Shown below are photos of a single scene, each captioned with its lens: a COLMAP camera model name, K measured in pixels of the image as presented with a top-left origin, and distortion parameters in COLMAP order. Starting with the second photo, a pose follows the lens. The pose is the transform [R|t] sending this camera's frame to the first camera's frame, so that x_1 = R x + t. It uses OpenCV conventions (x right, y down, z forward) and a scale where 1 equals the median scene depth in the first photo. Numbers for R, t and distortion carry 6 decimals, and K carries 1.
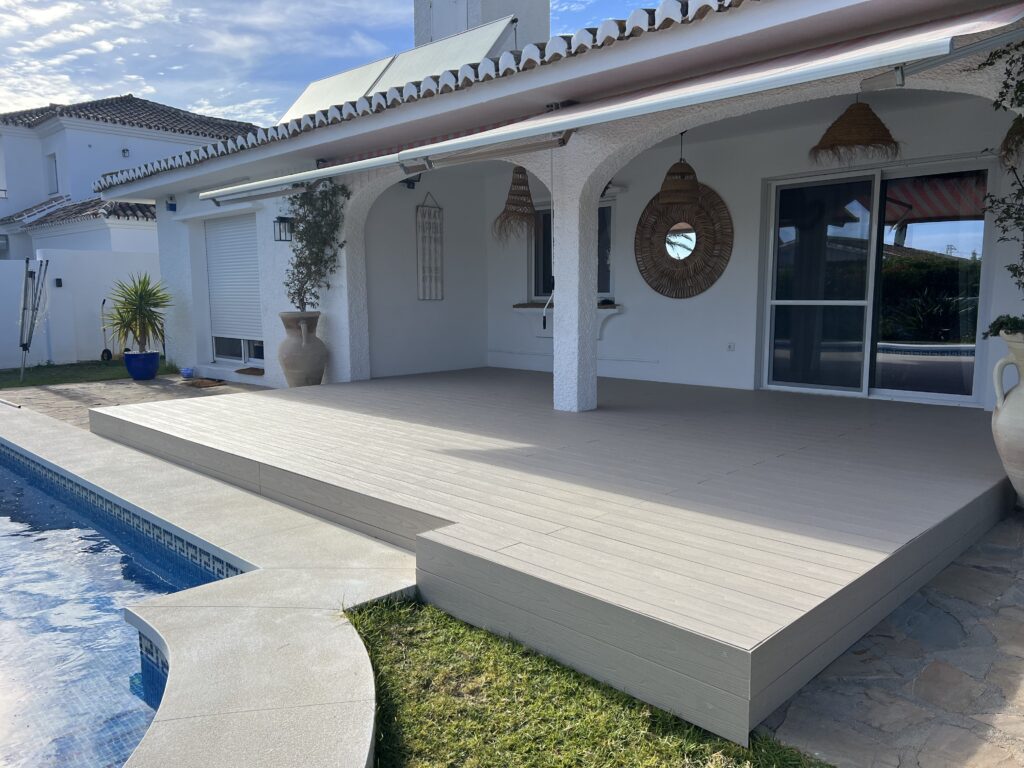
lens RADIAL K [[762.8, 0, 512.0], [0, 762.8, 384.0], [0, 0, 1]] dist [0.077540, -0.090682]
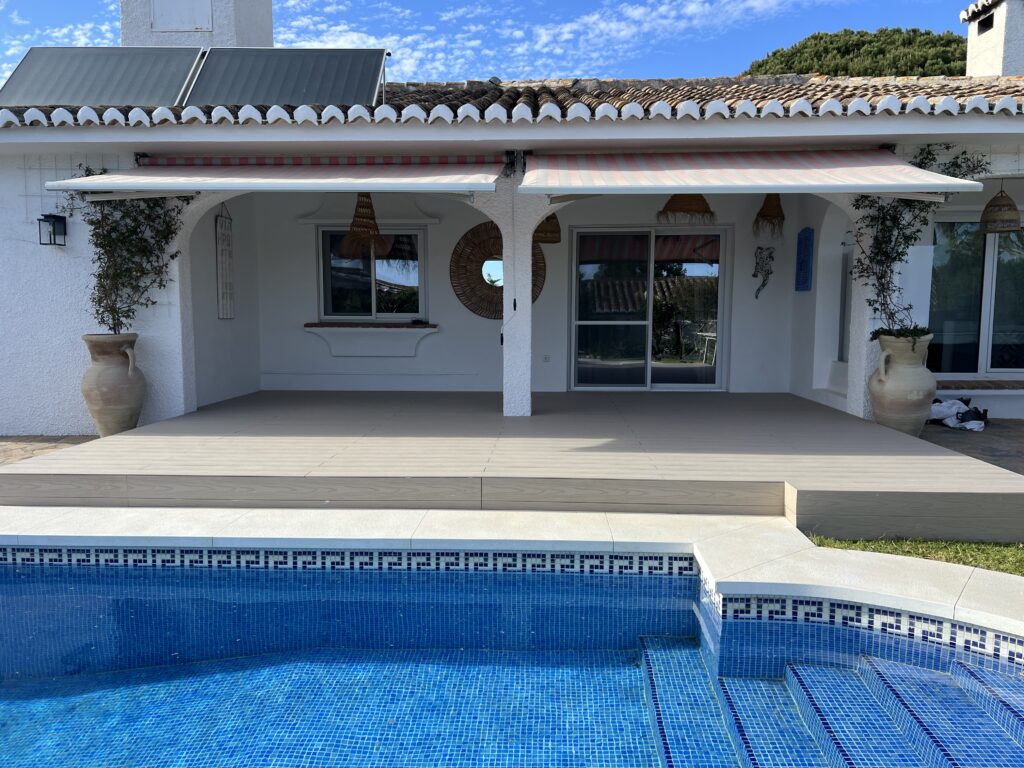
lens RADIAL K [[762.8, 0, 512.0], [0, 762.8, 384.0], [0, 0, 1]] dist [0.077540, -0.090682]
pose [[0.745009, -0.055527, 0.664739, -0.511445], [0.073606, 0.997287, 0.000810, -0.010958], [-0.662980, 0.048325, 0.747075, 0.110101]]
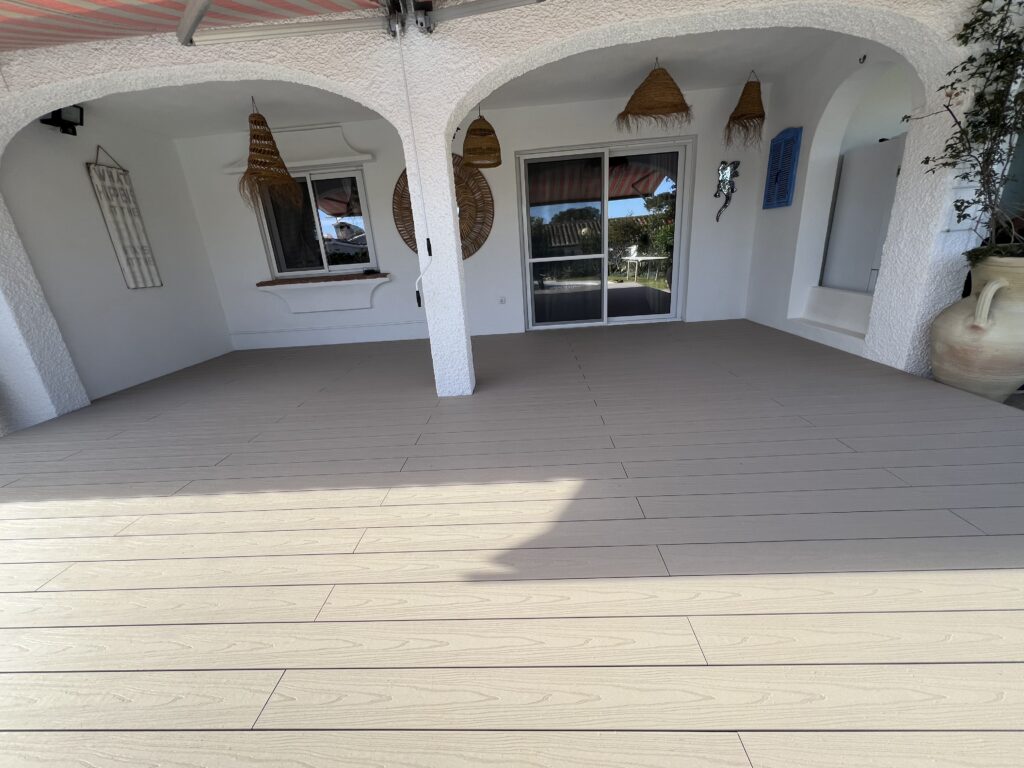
lens RADIAL K [[407.3, 0, 509.4], [0, 407.3, 381.1], [0, 0, 1]] dist [0.000146, -0.000111]
pose [[0.736282, -0.251235, 0.628307, -0.131981], [0.144872, 0.965518, 0.216303, -0.055964], [-0.660985, -0.068236, 0.747290, 0.443798]]
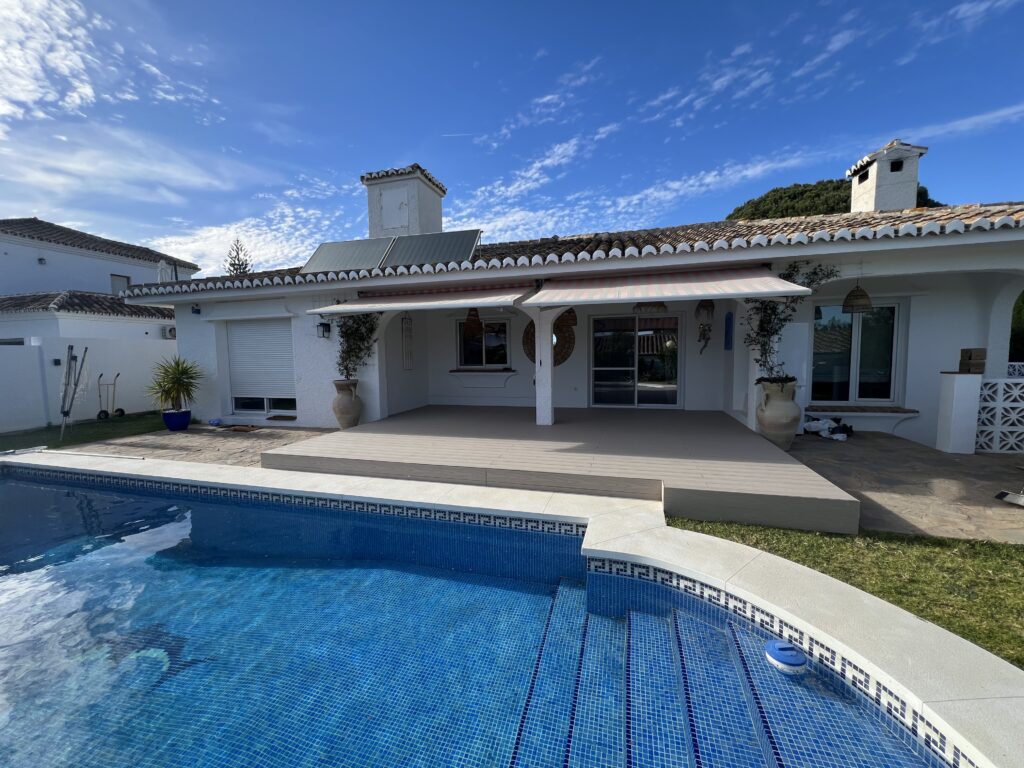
lens RADIAL K [[407.3, 0, 509.4], [0, 407.3, 381.1], [0, 0, 1]] dist [0.000146, -0.000111]
pose [[0.879292, -0.040003, 0.474601, -0.387549], [0.066620, 0.997001, -0.039392, -0.033662], [-0.471601, 0.066255, 0.879319, 0.056637]]
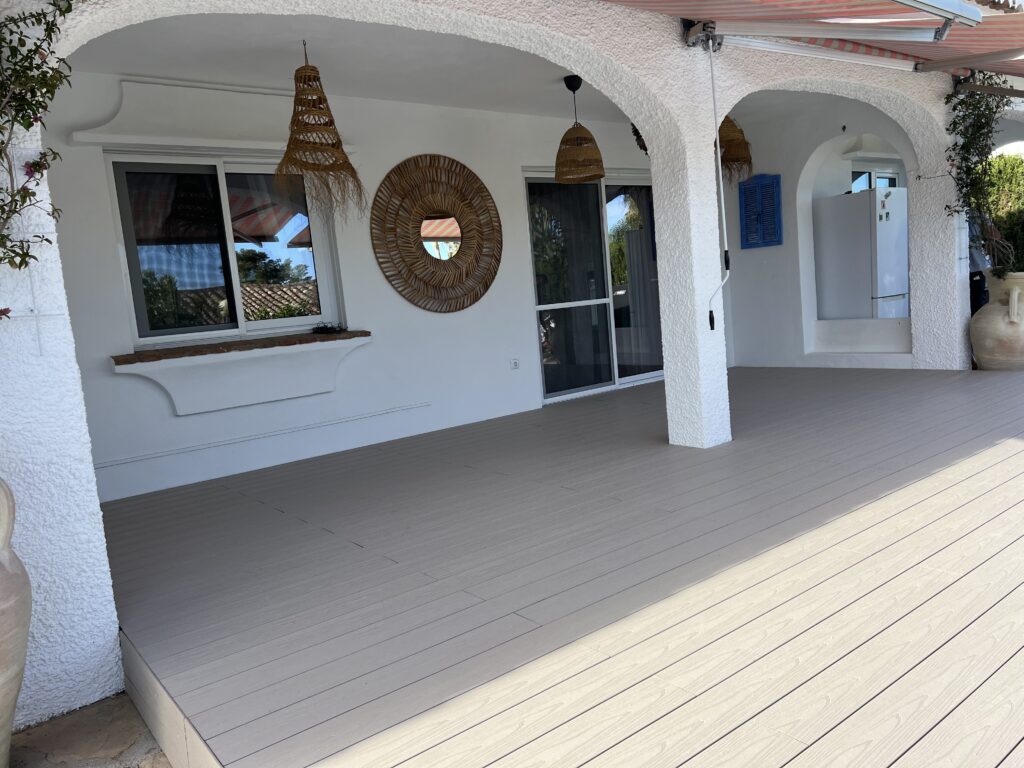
lens RADIAL K [[762.8, 0, 512.0], [0, 762.8, 384.0], [0, 0, 1]] dist [0.077540, -0.090682]
pose [[0.124564, -0.117085, 0.985279, -0.476875], [0.210556, 0.973516, 0.089067, -0.090449], [-0.969613, 0.196362, 0.145918, 0.791766]]
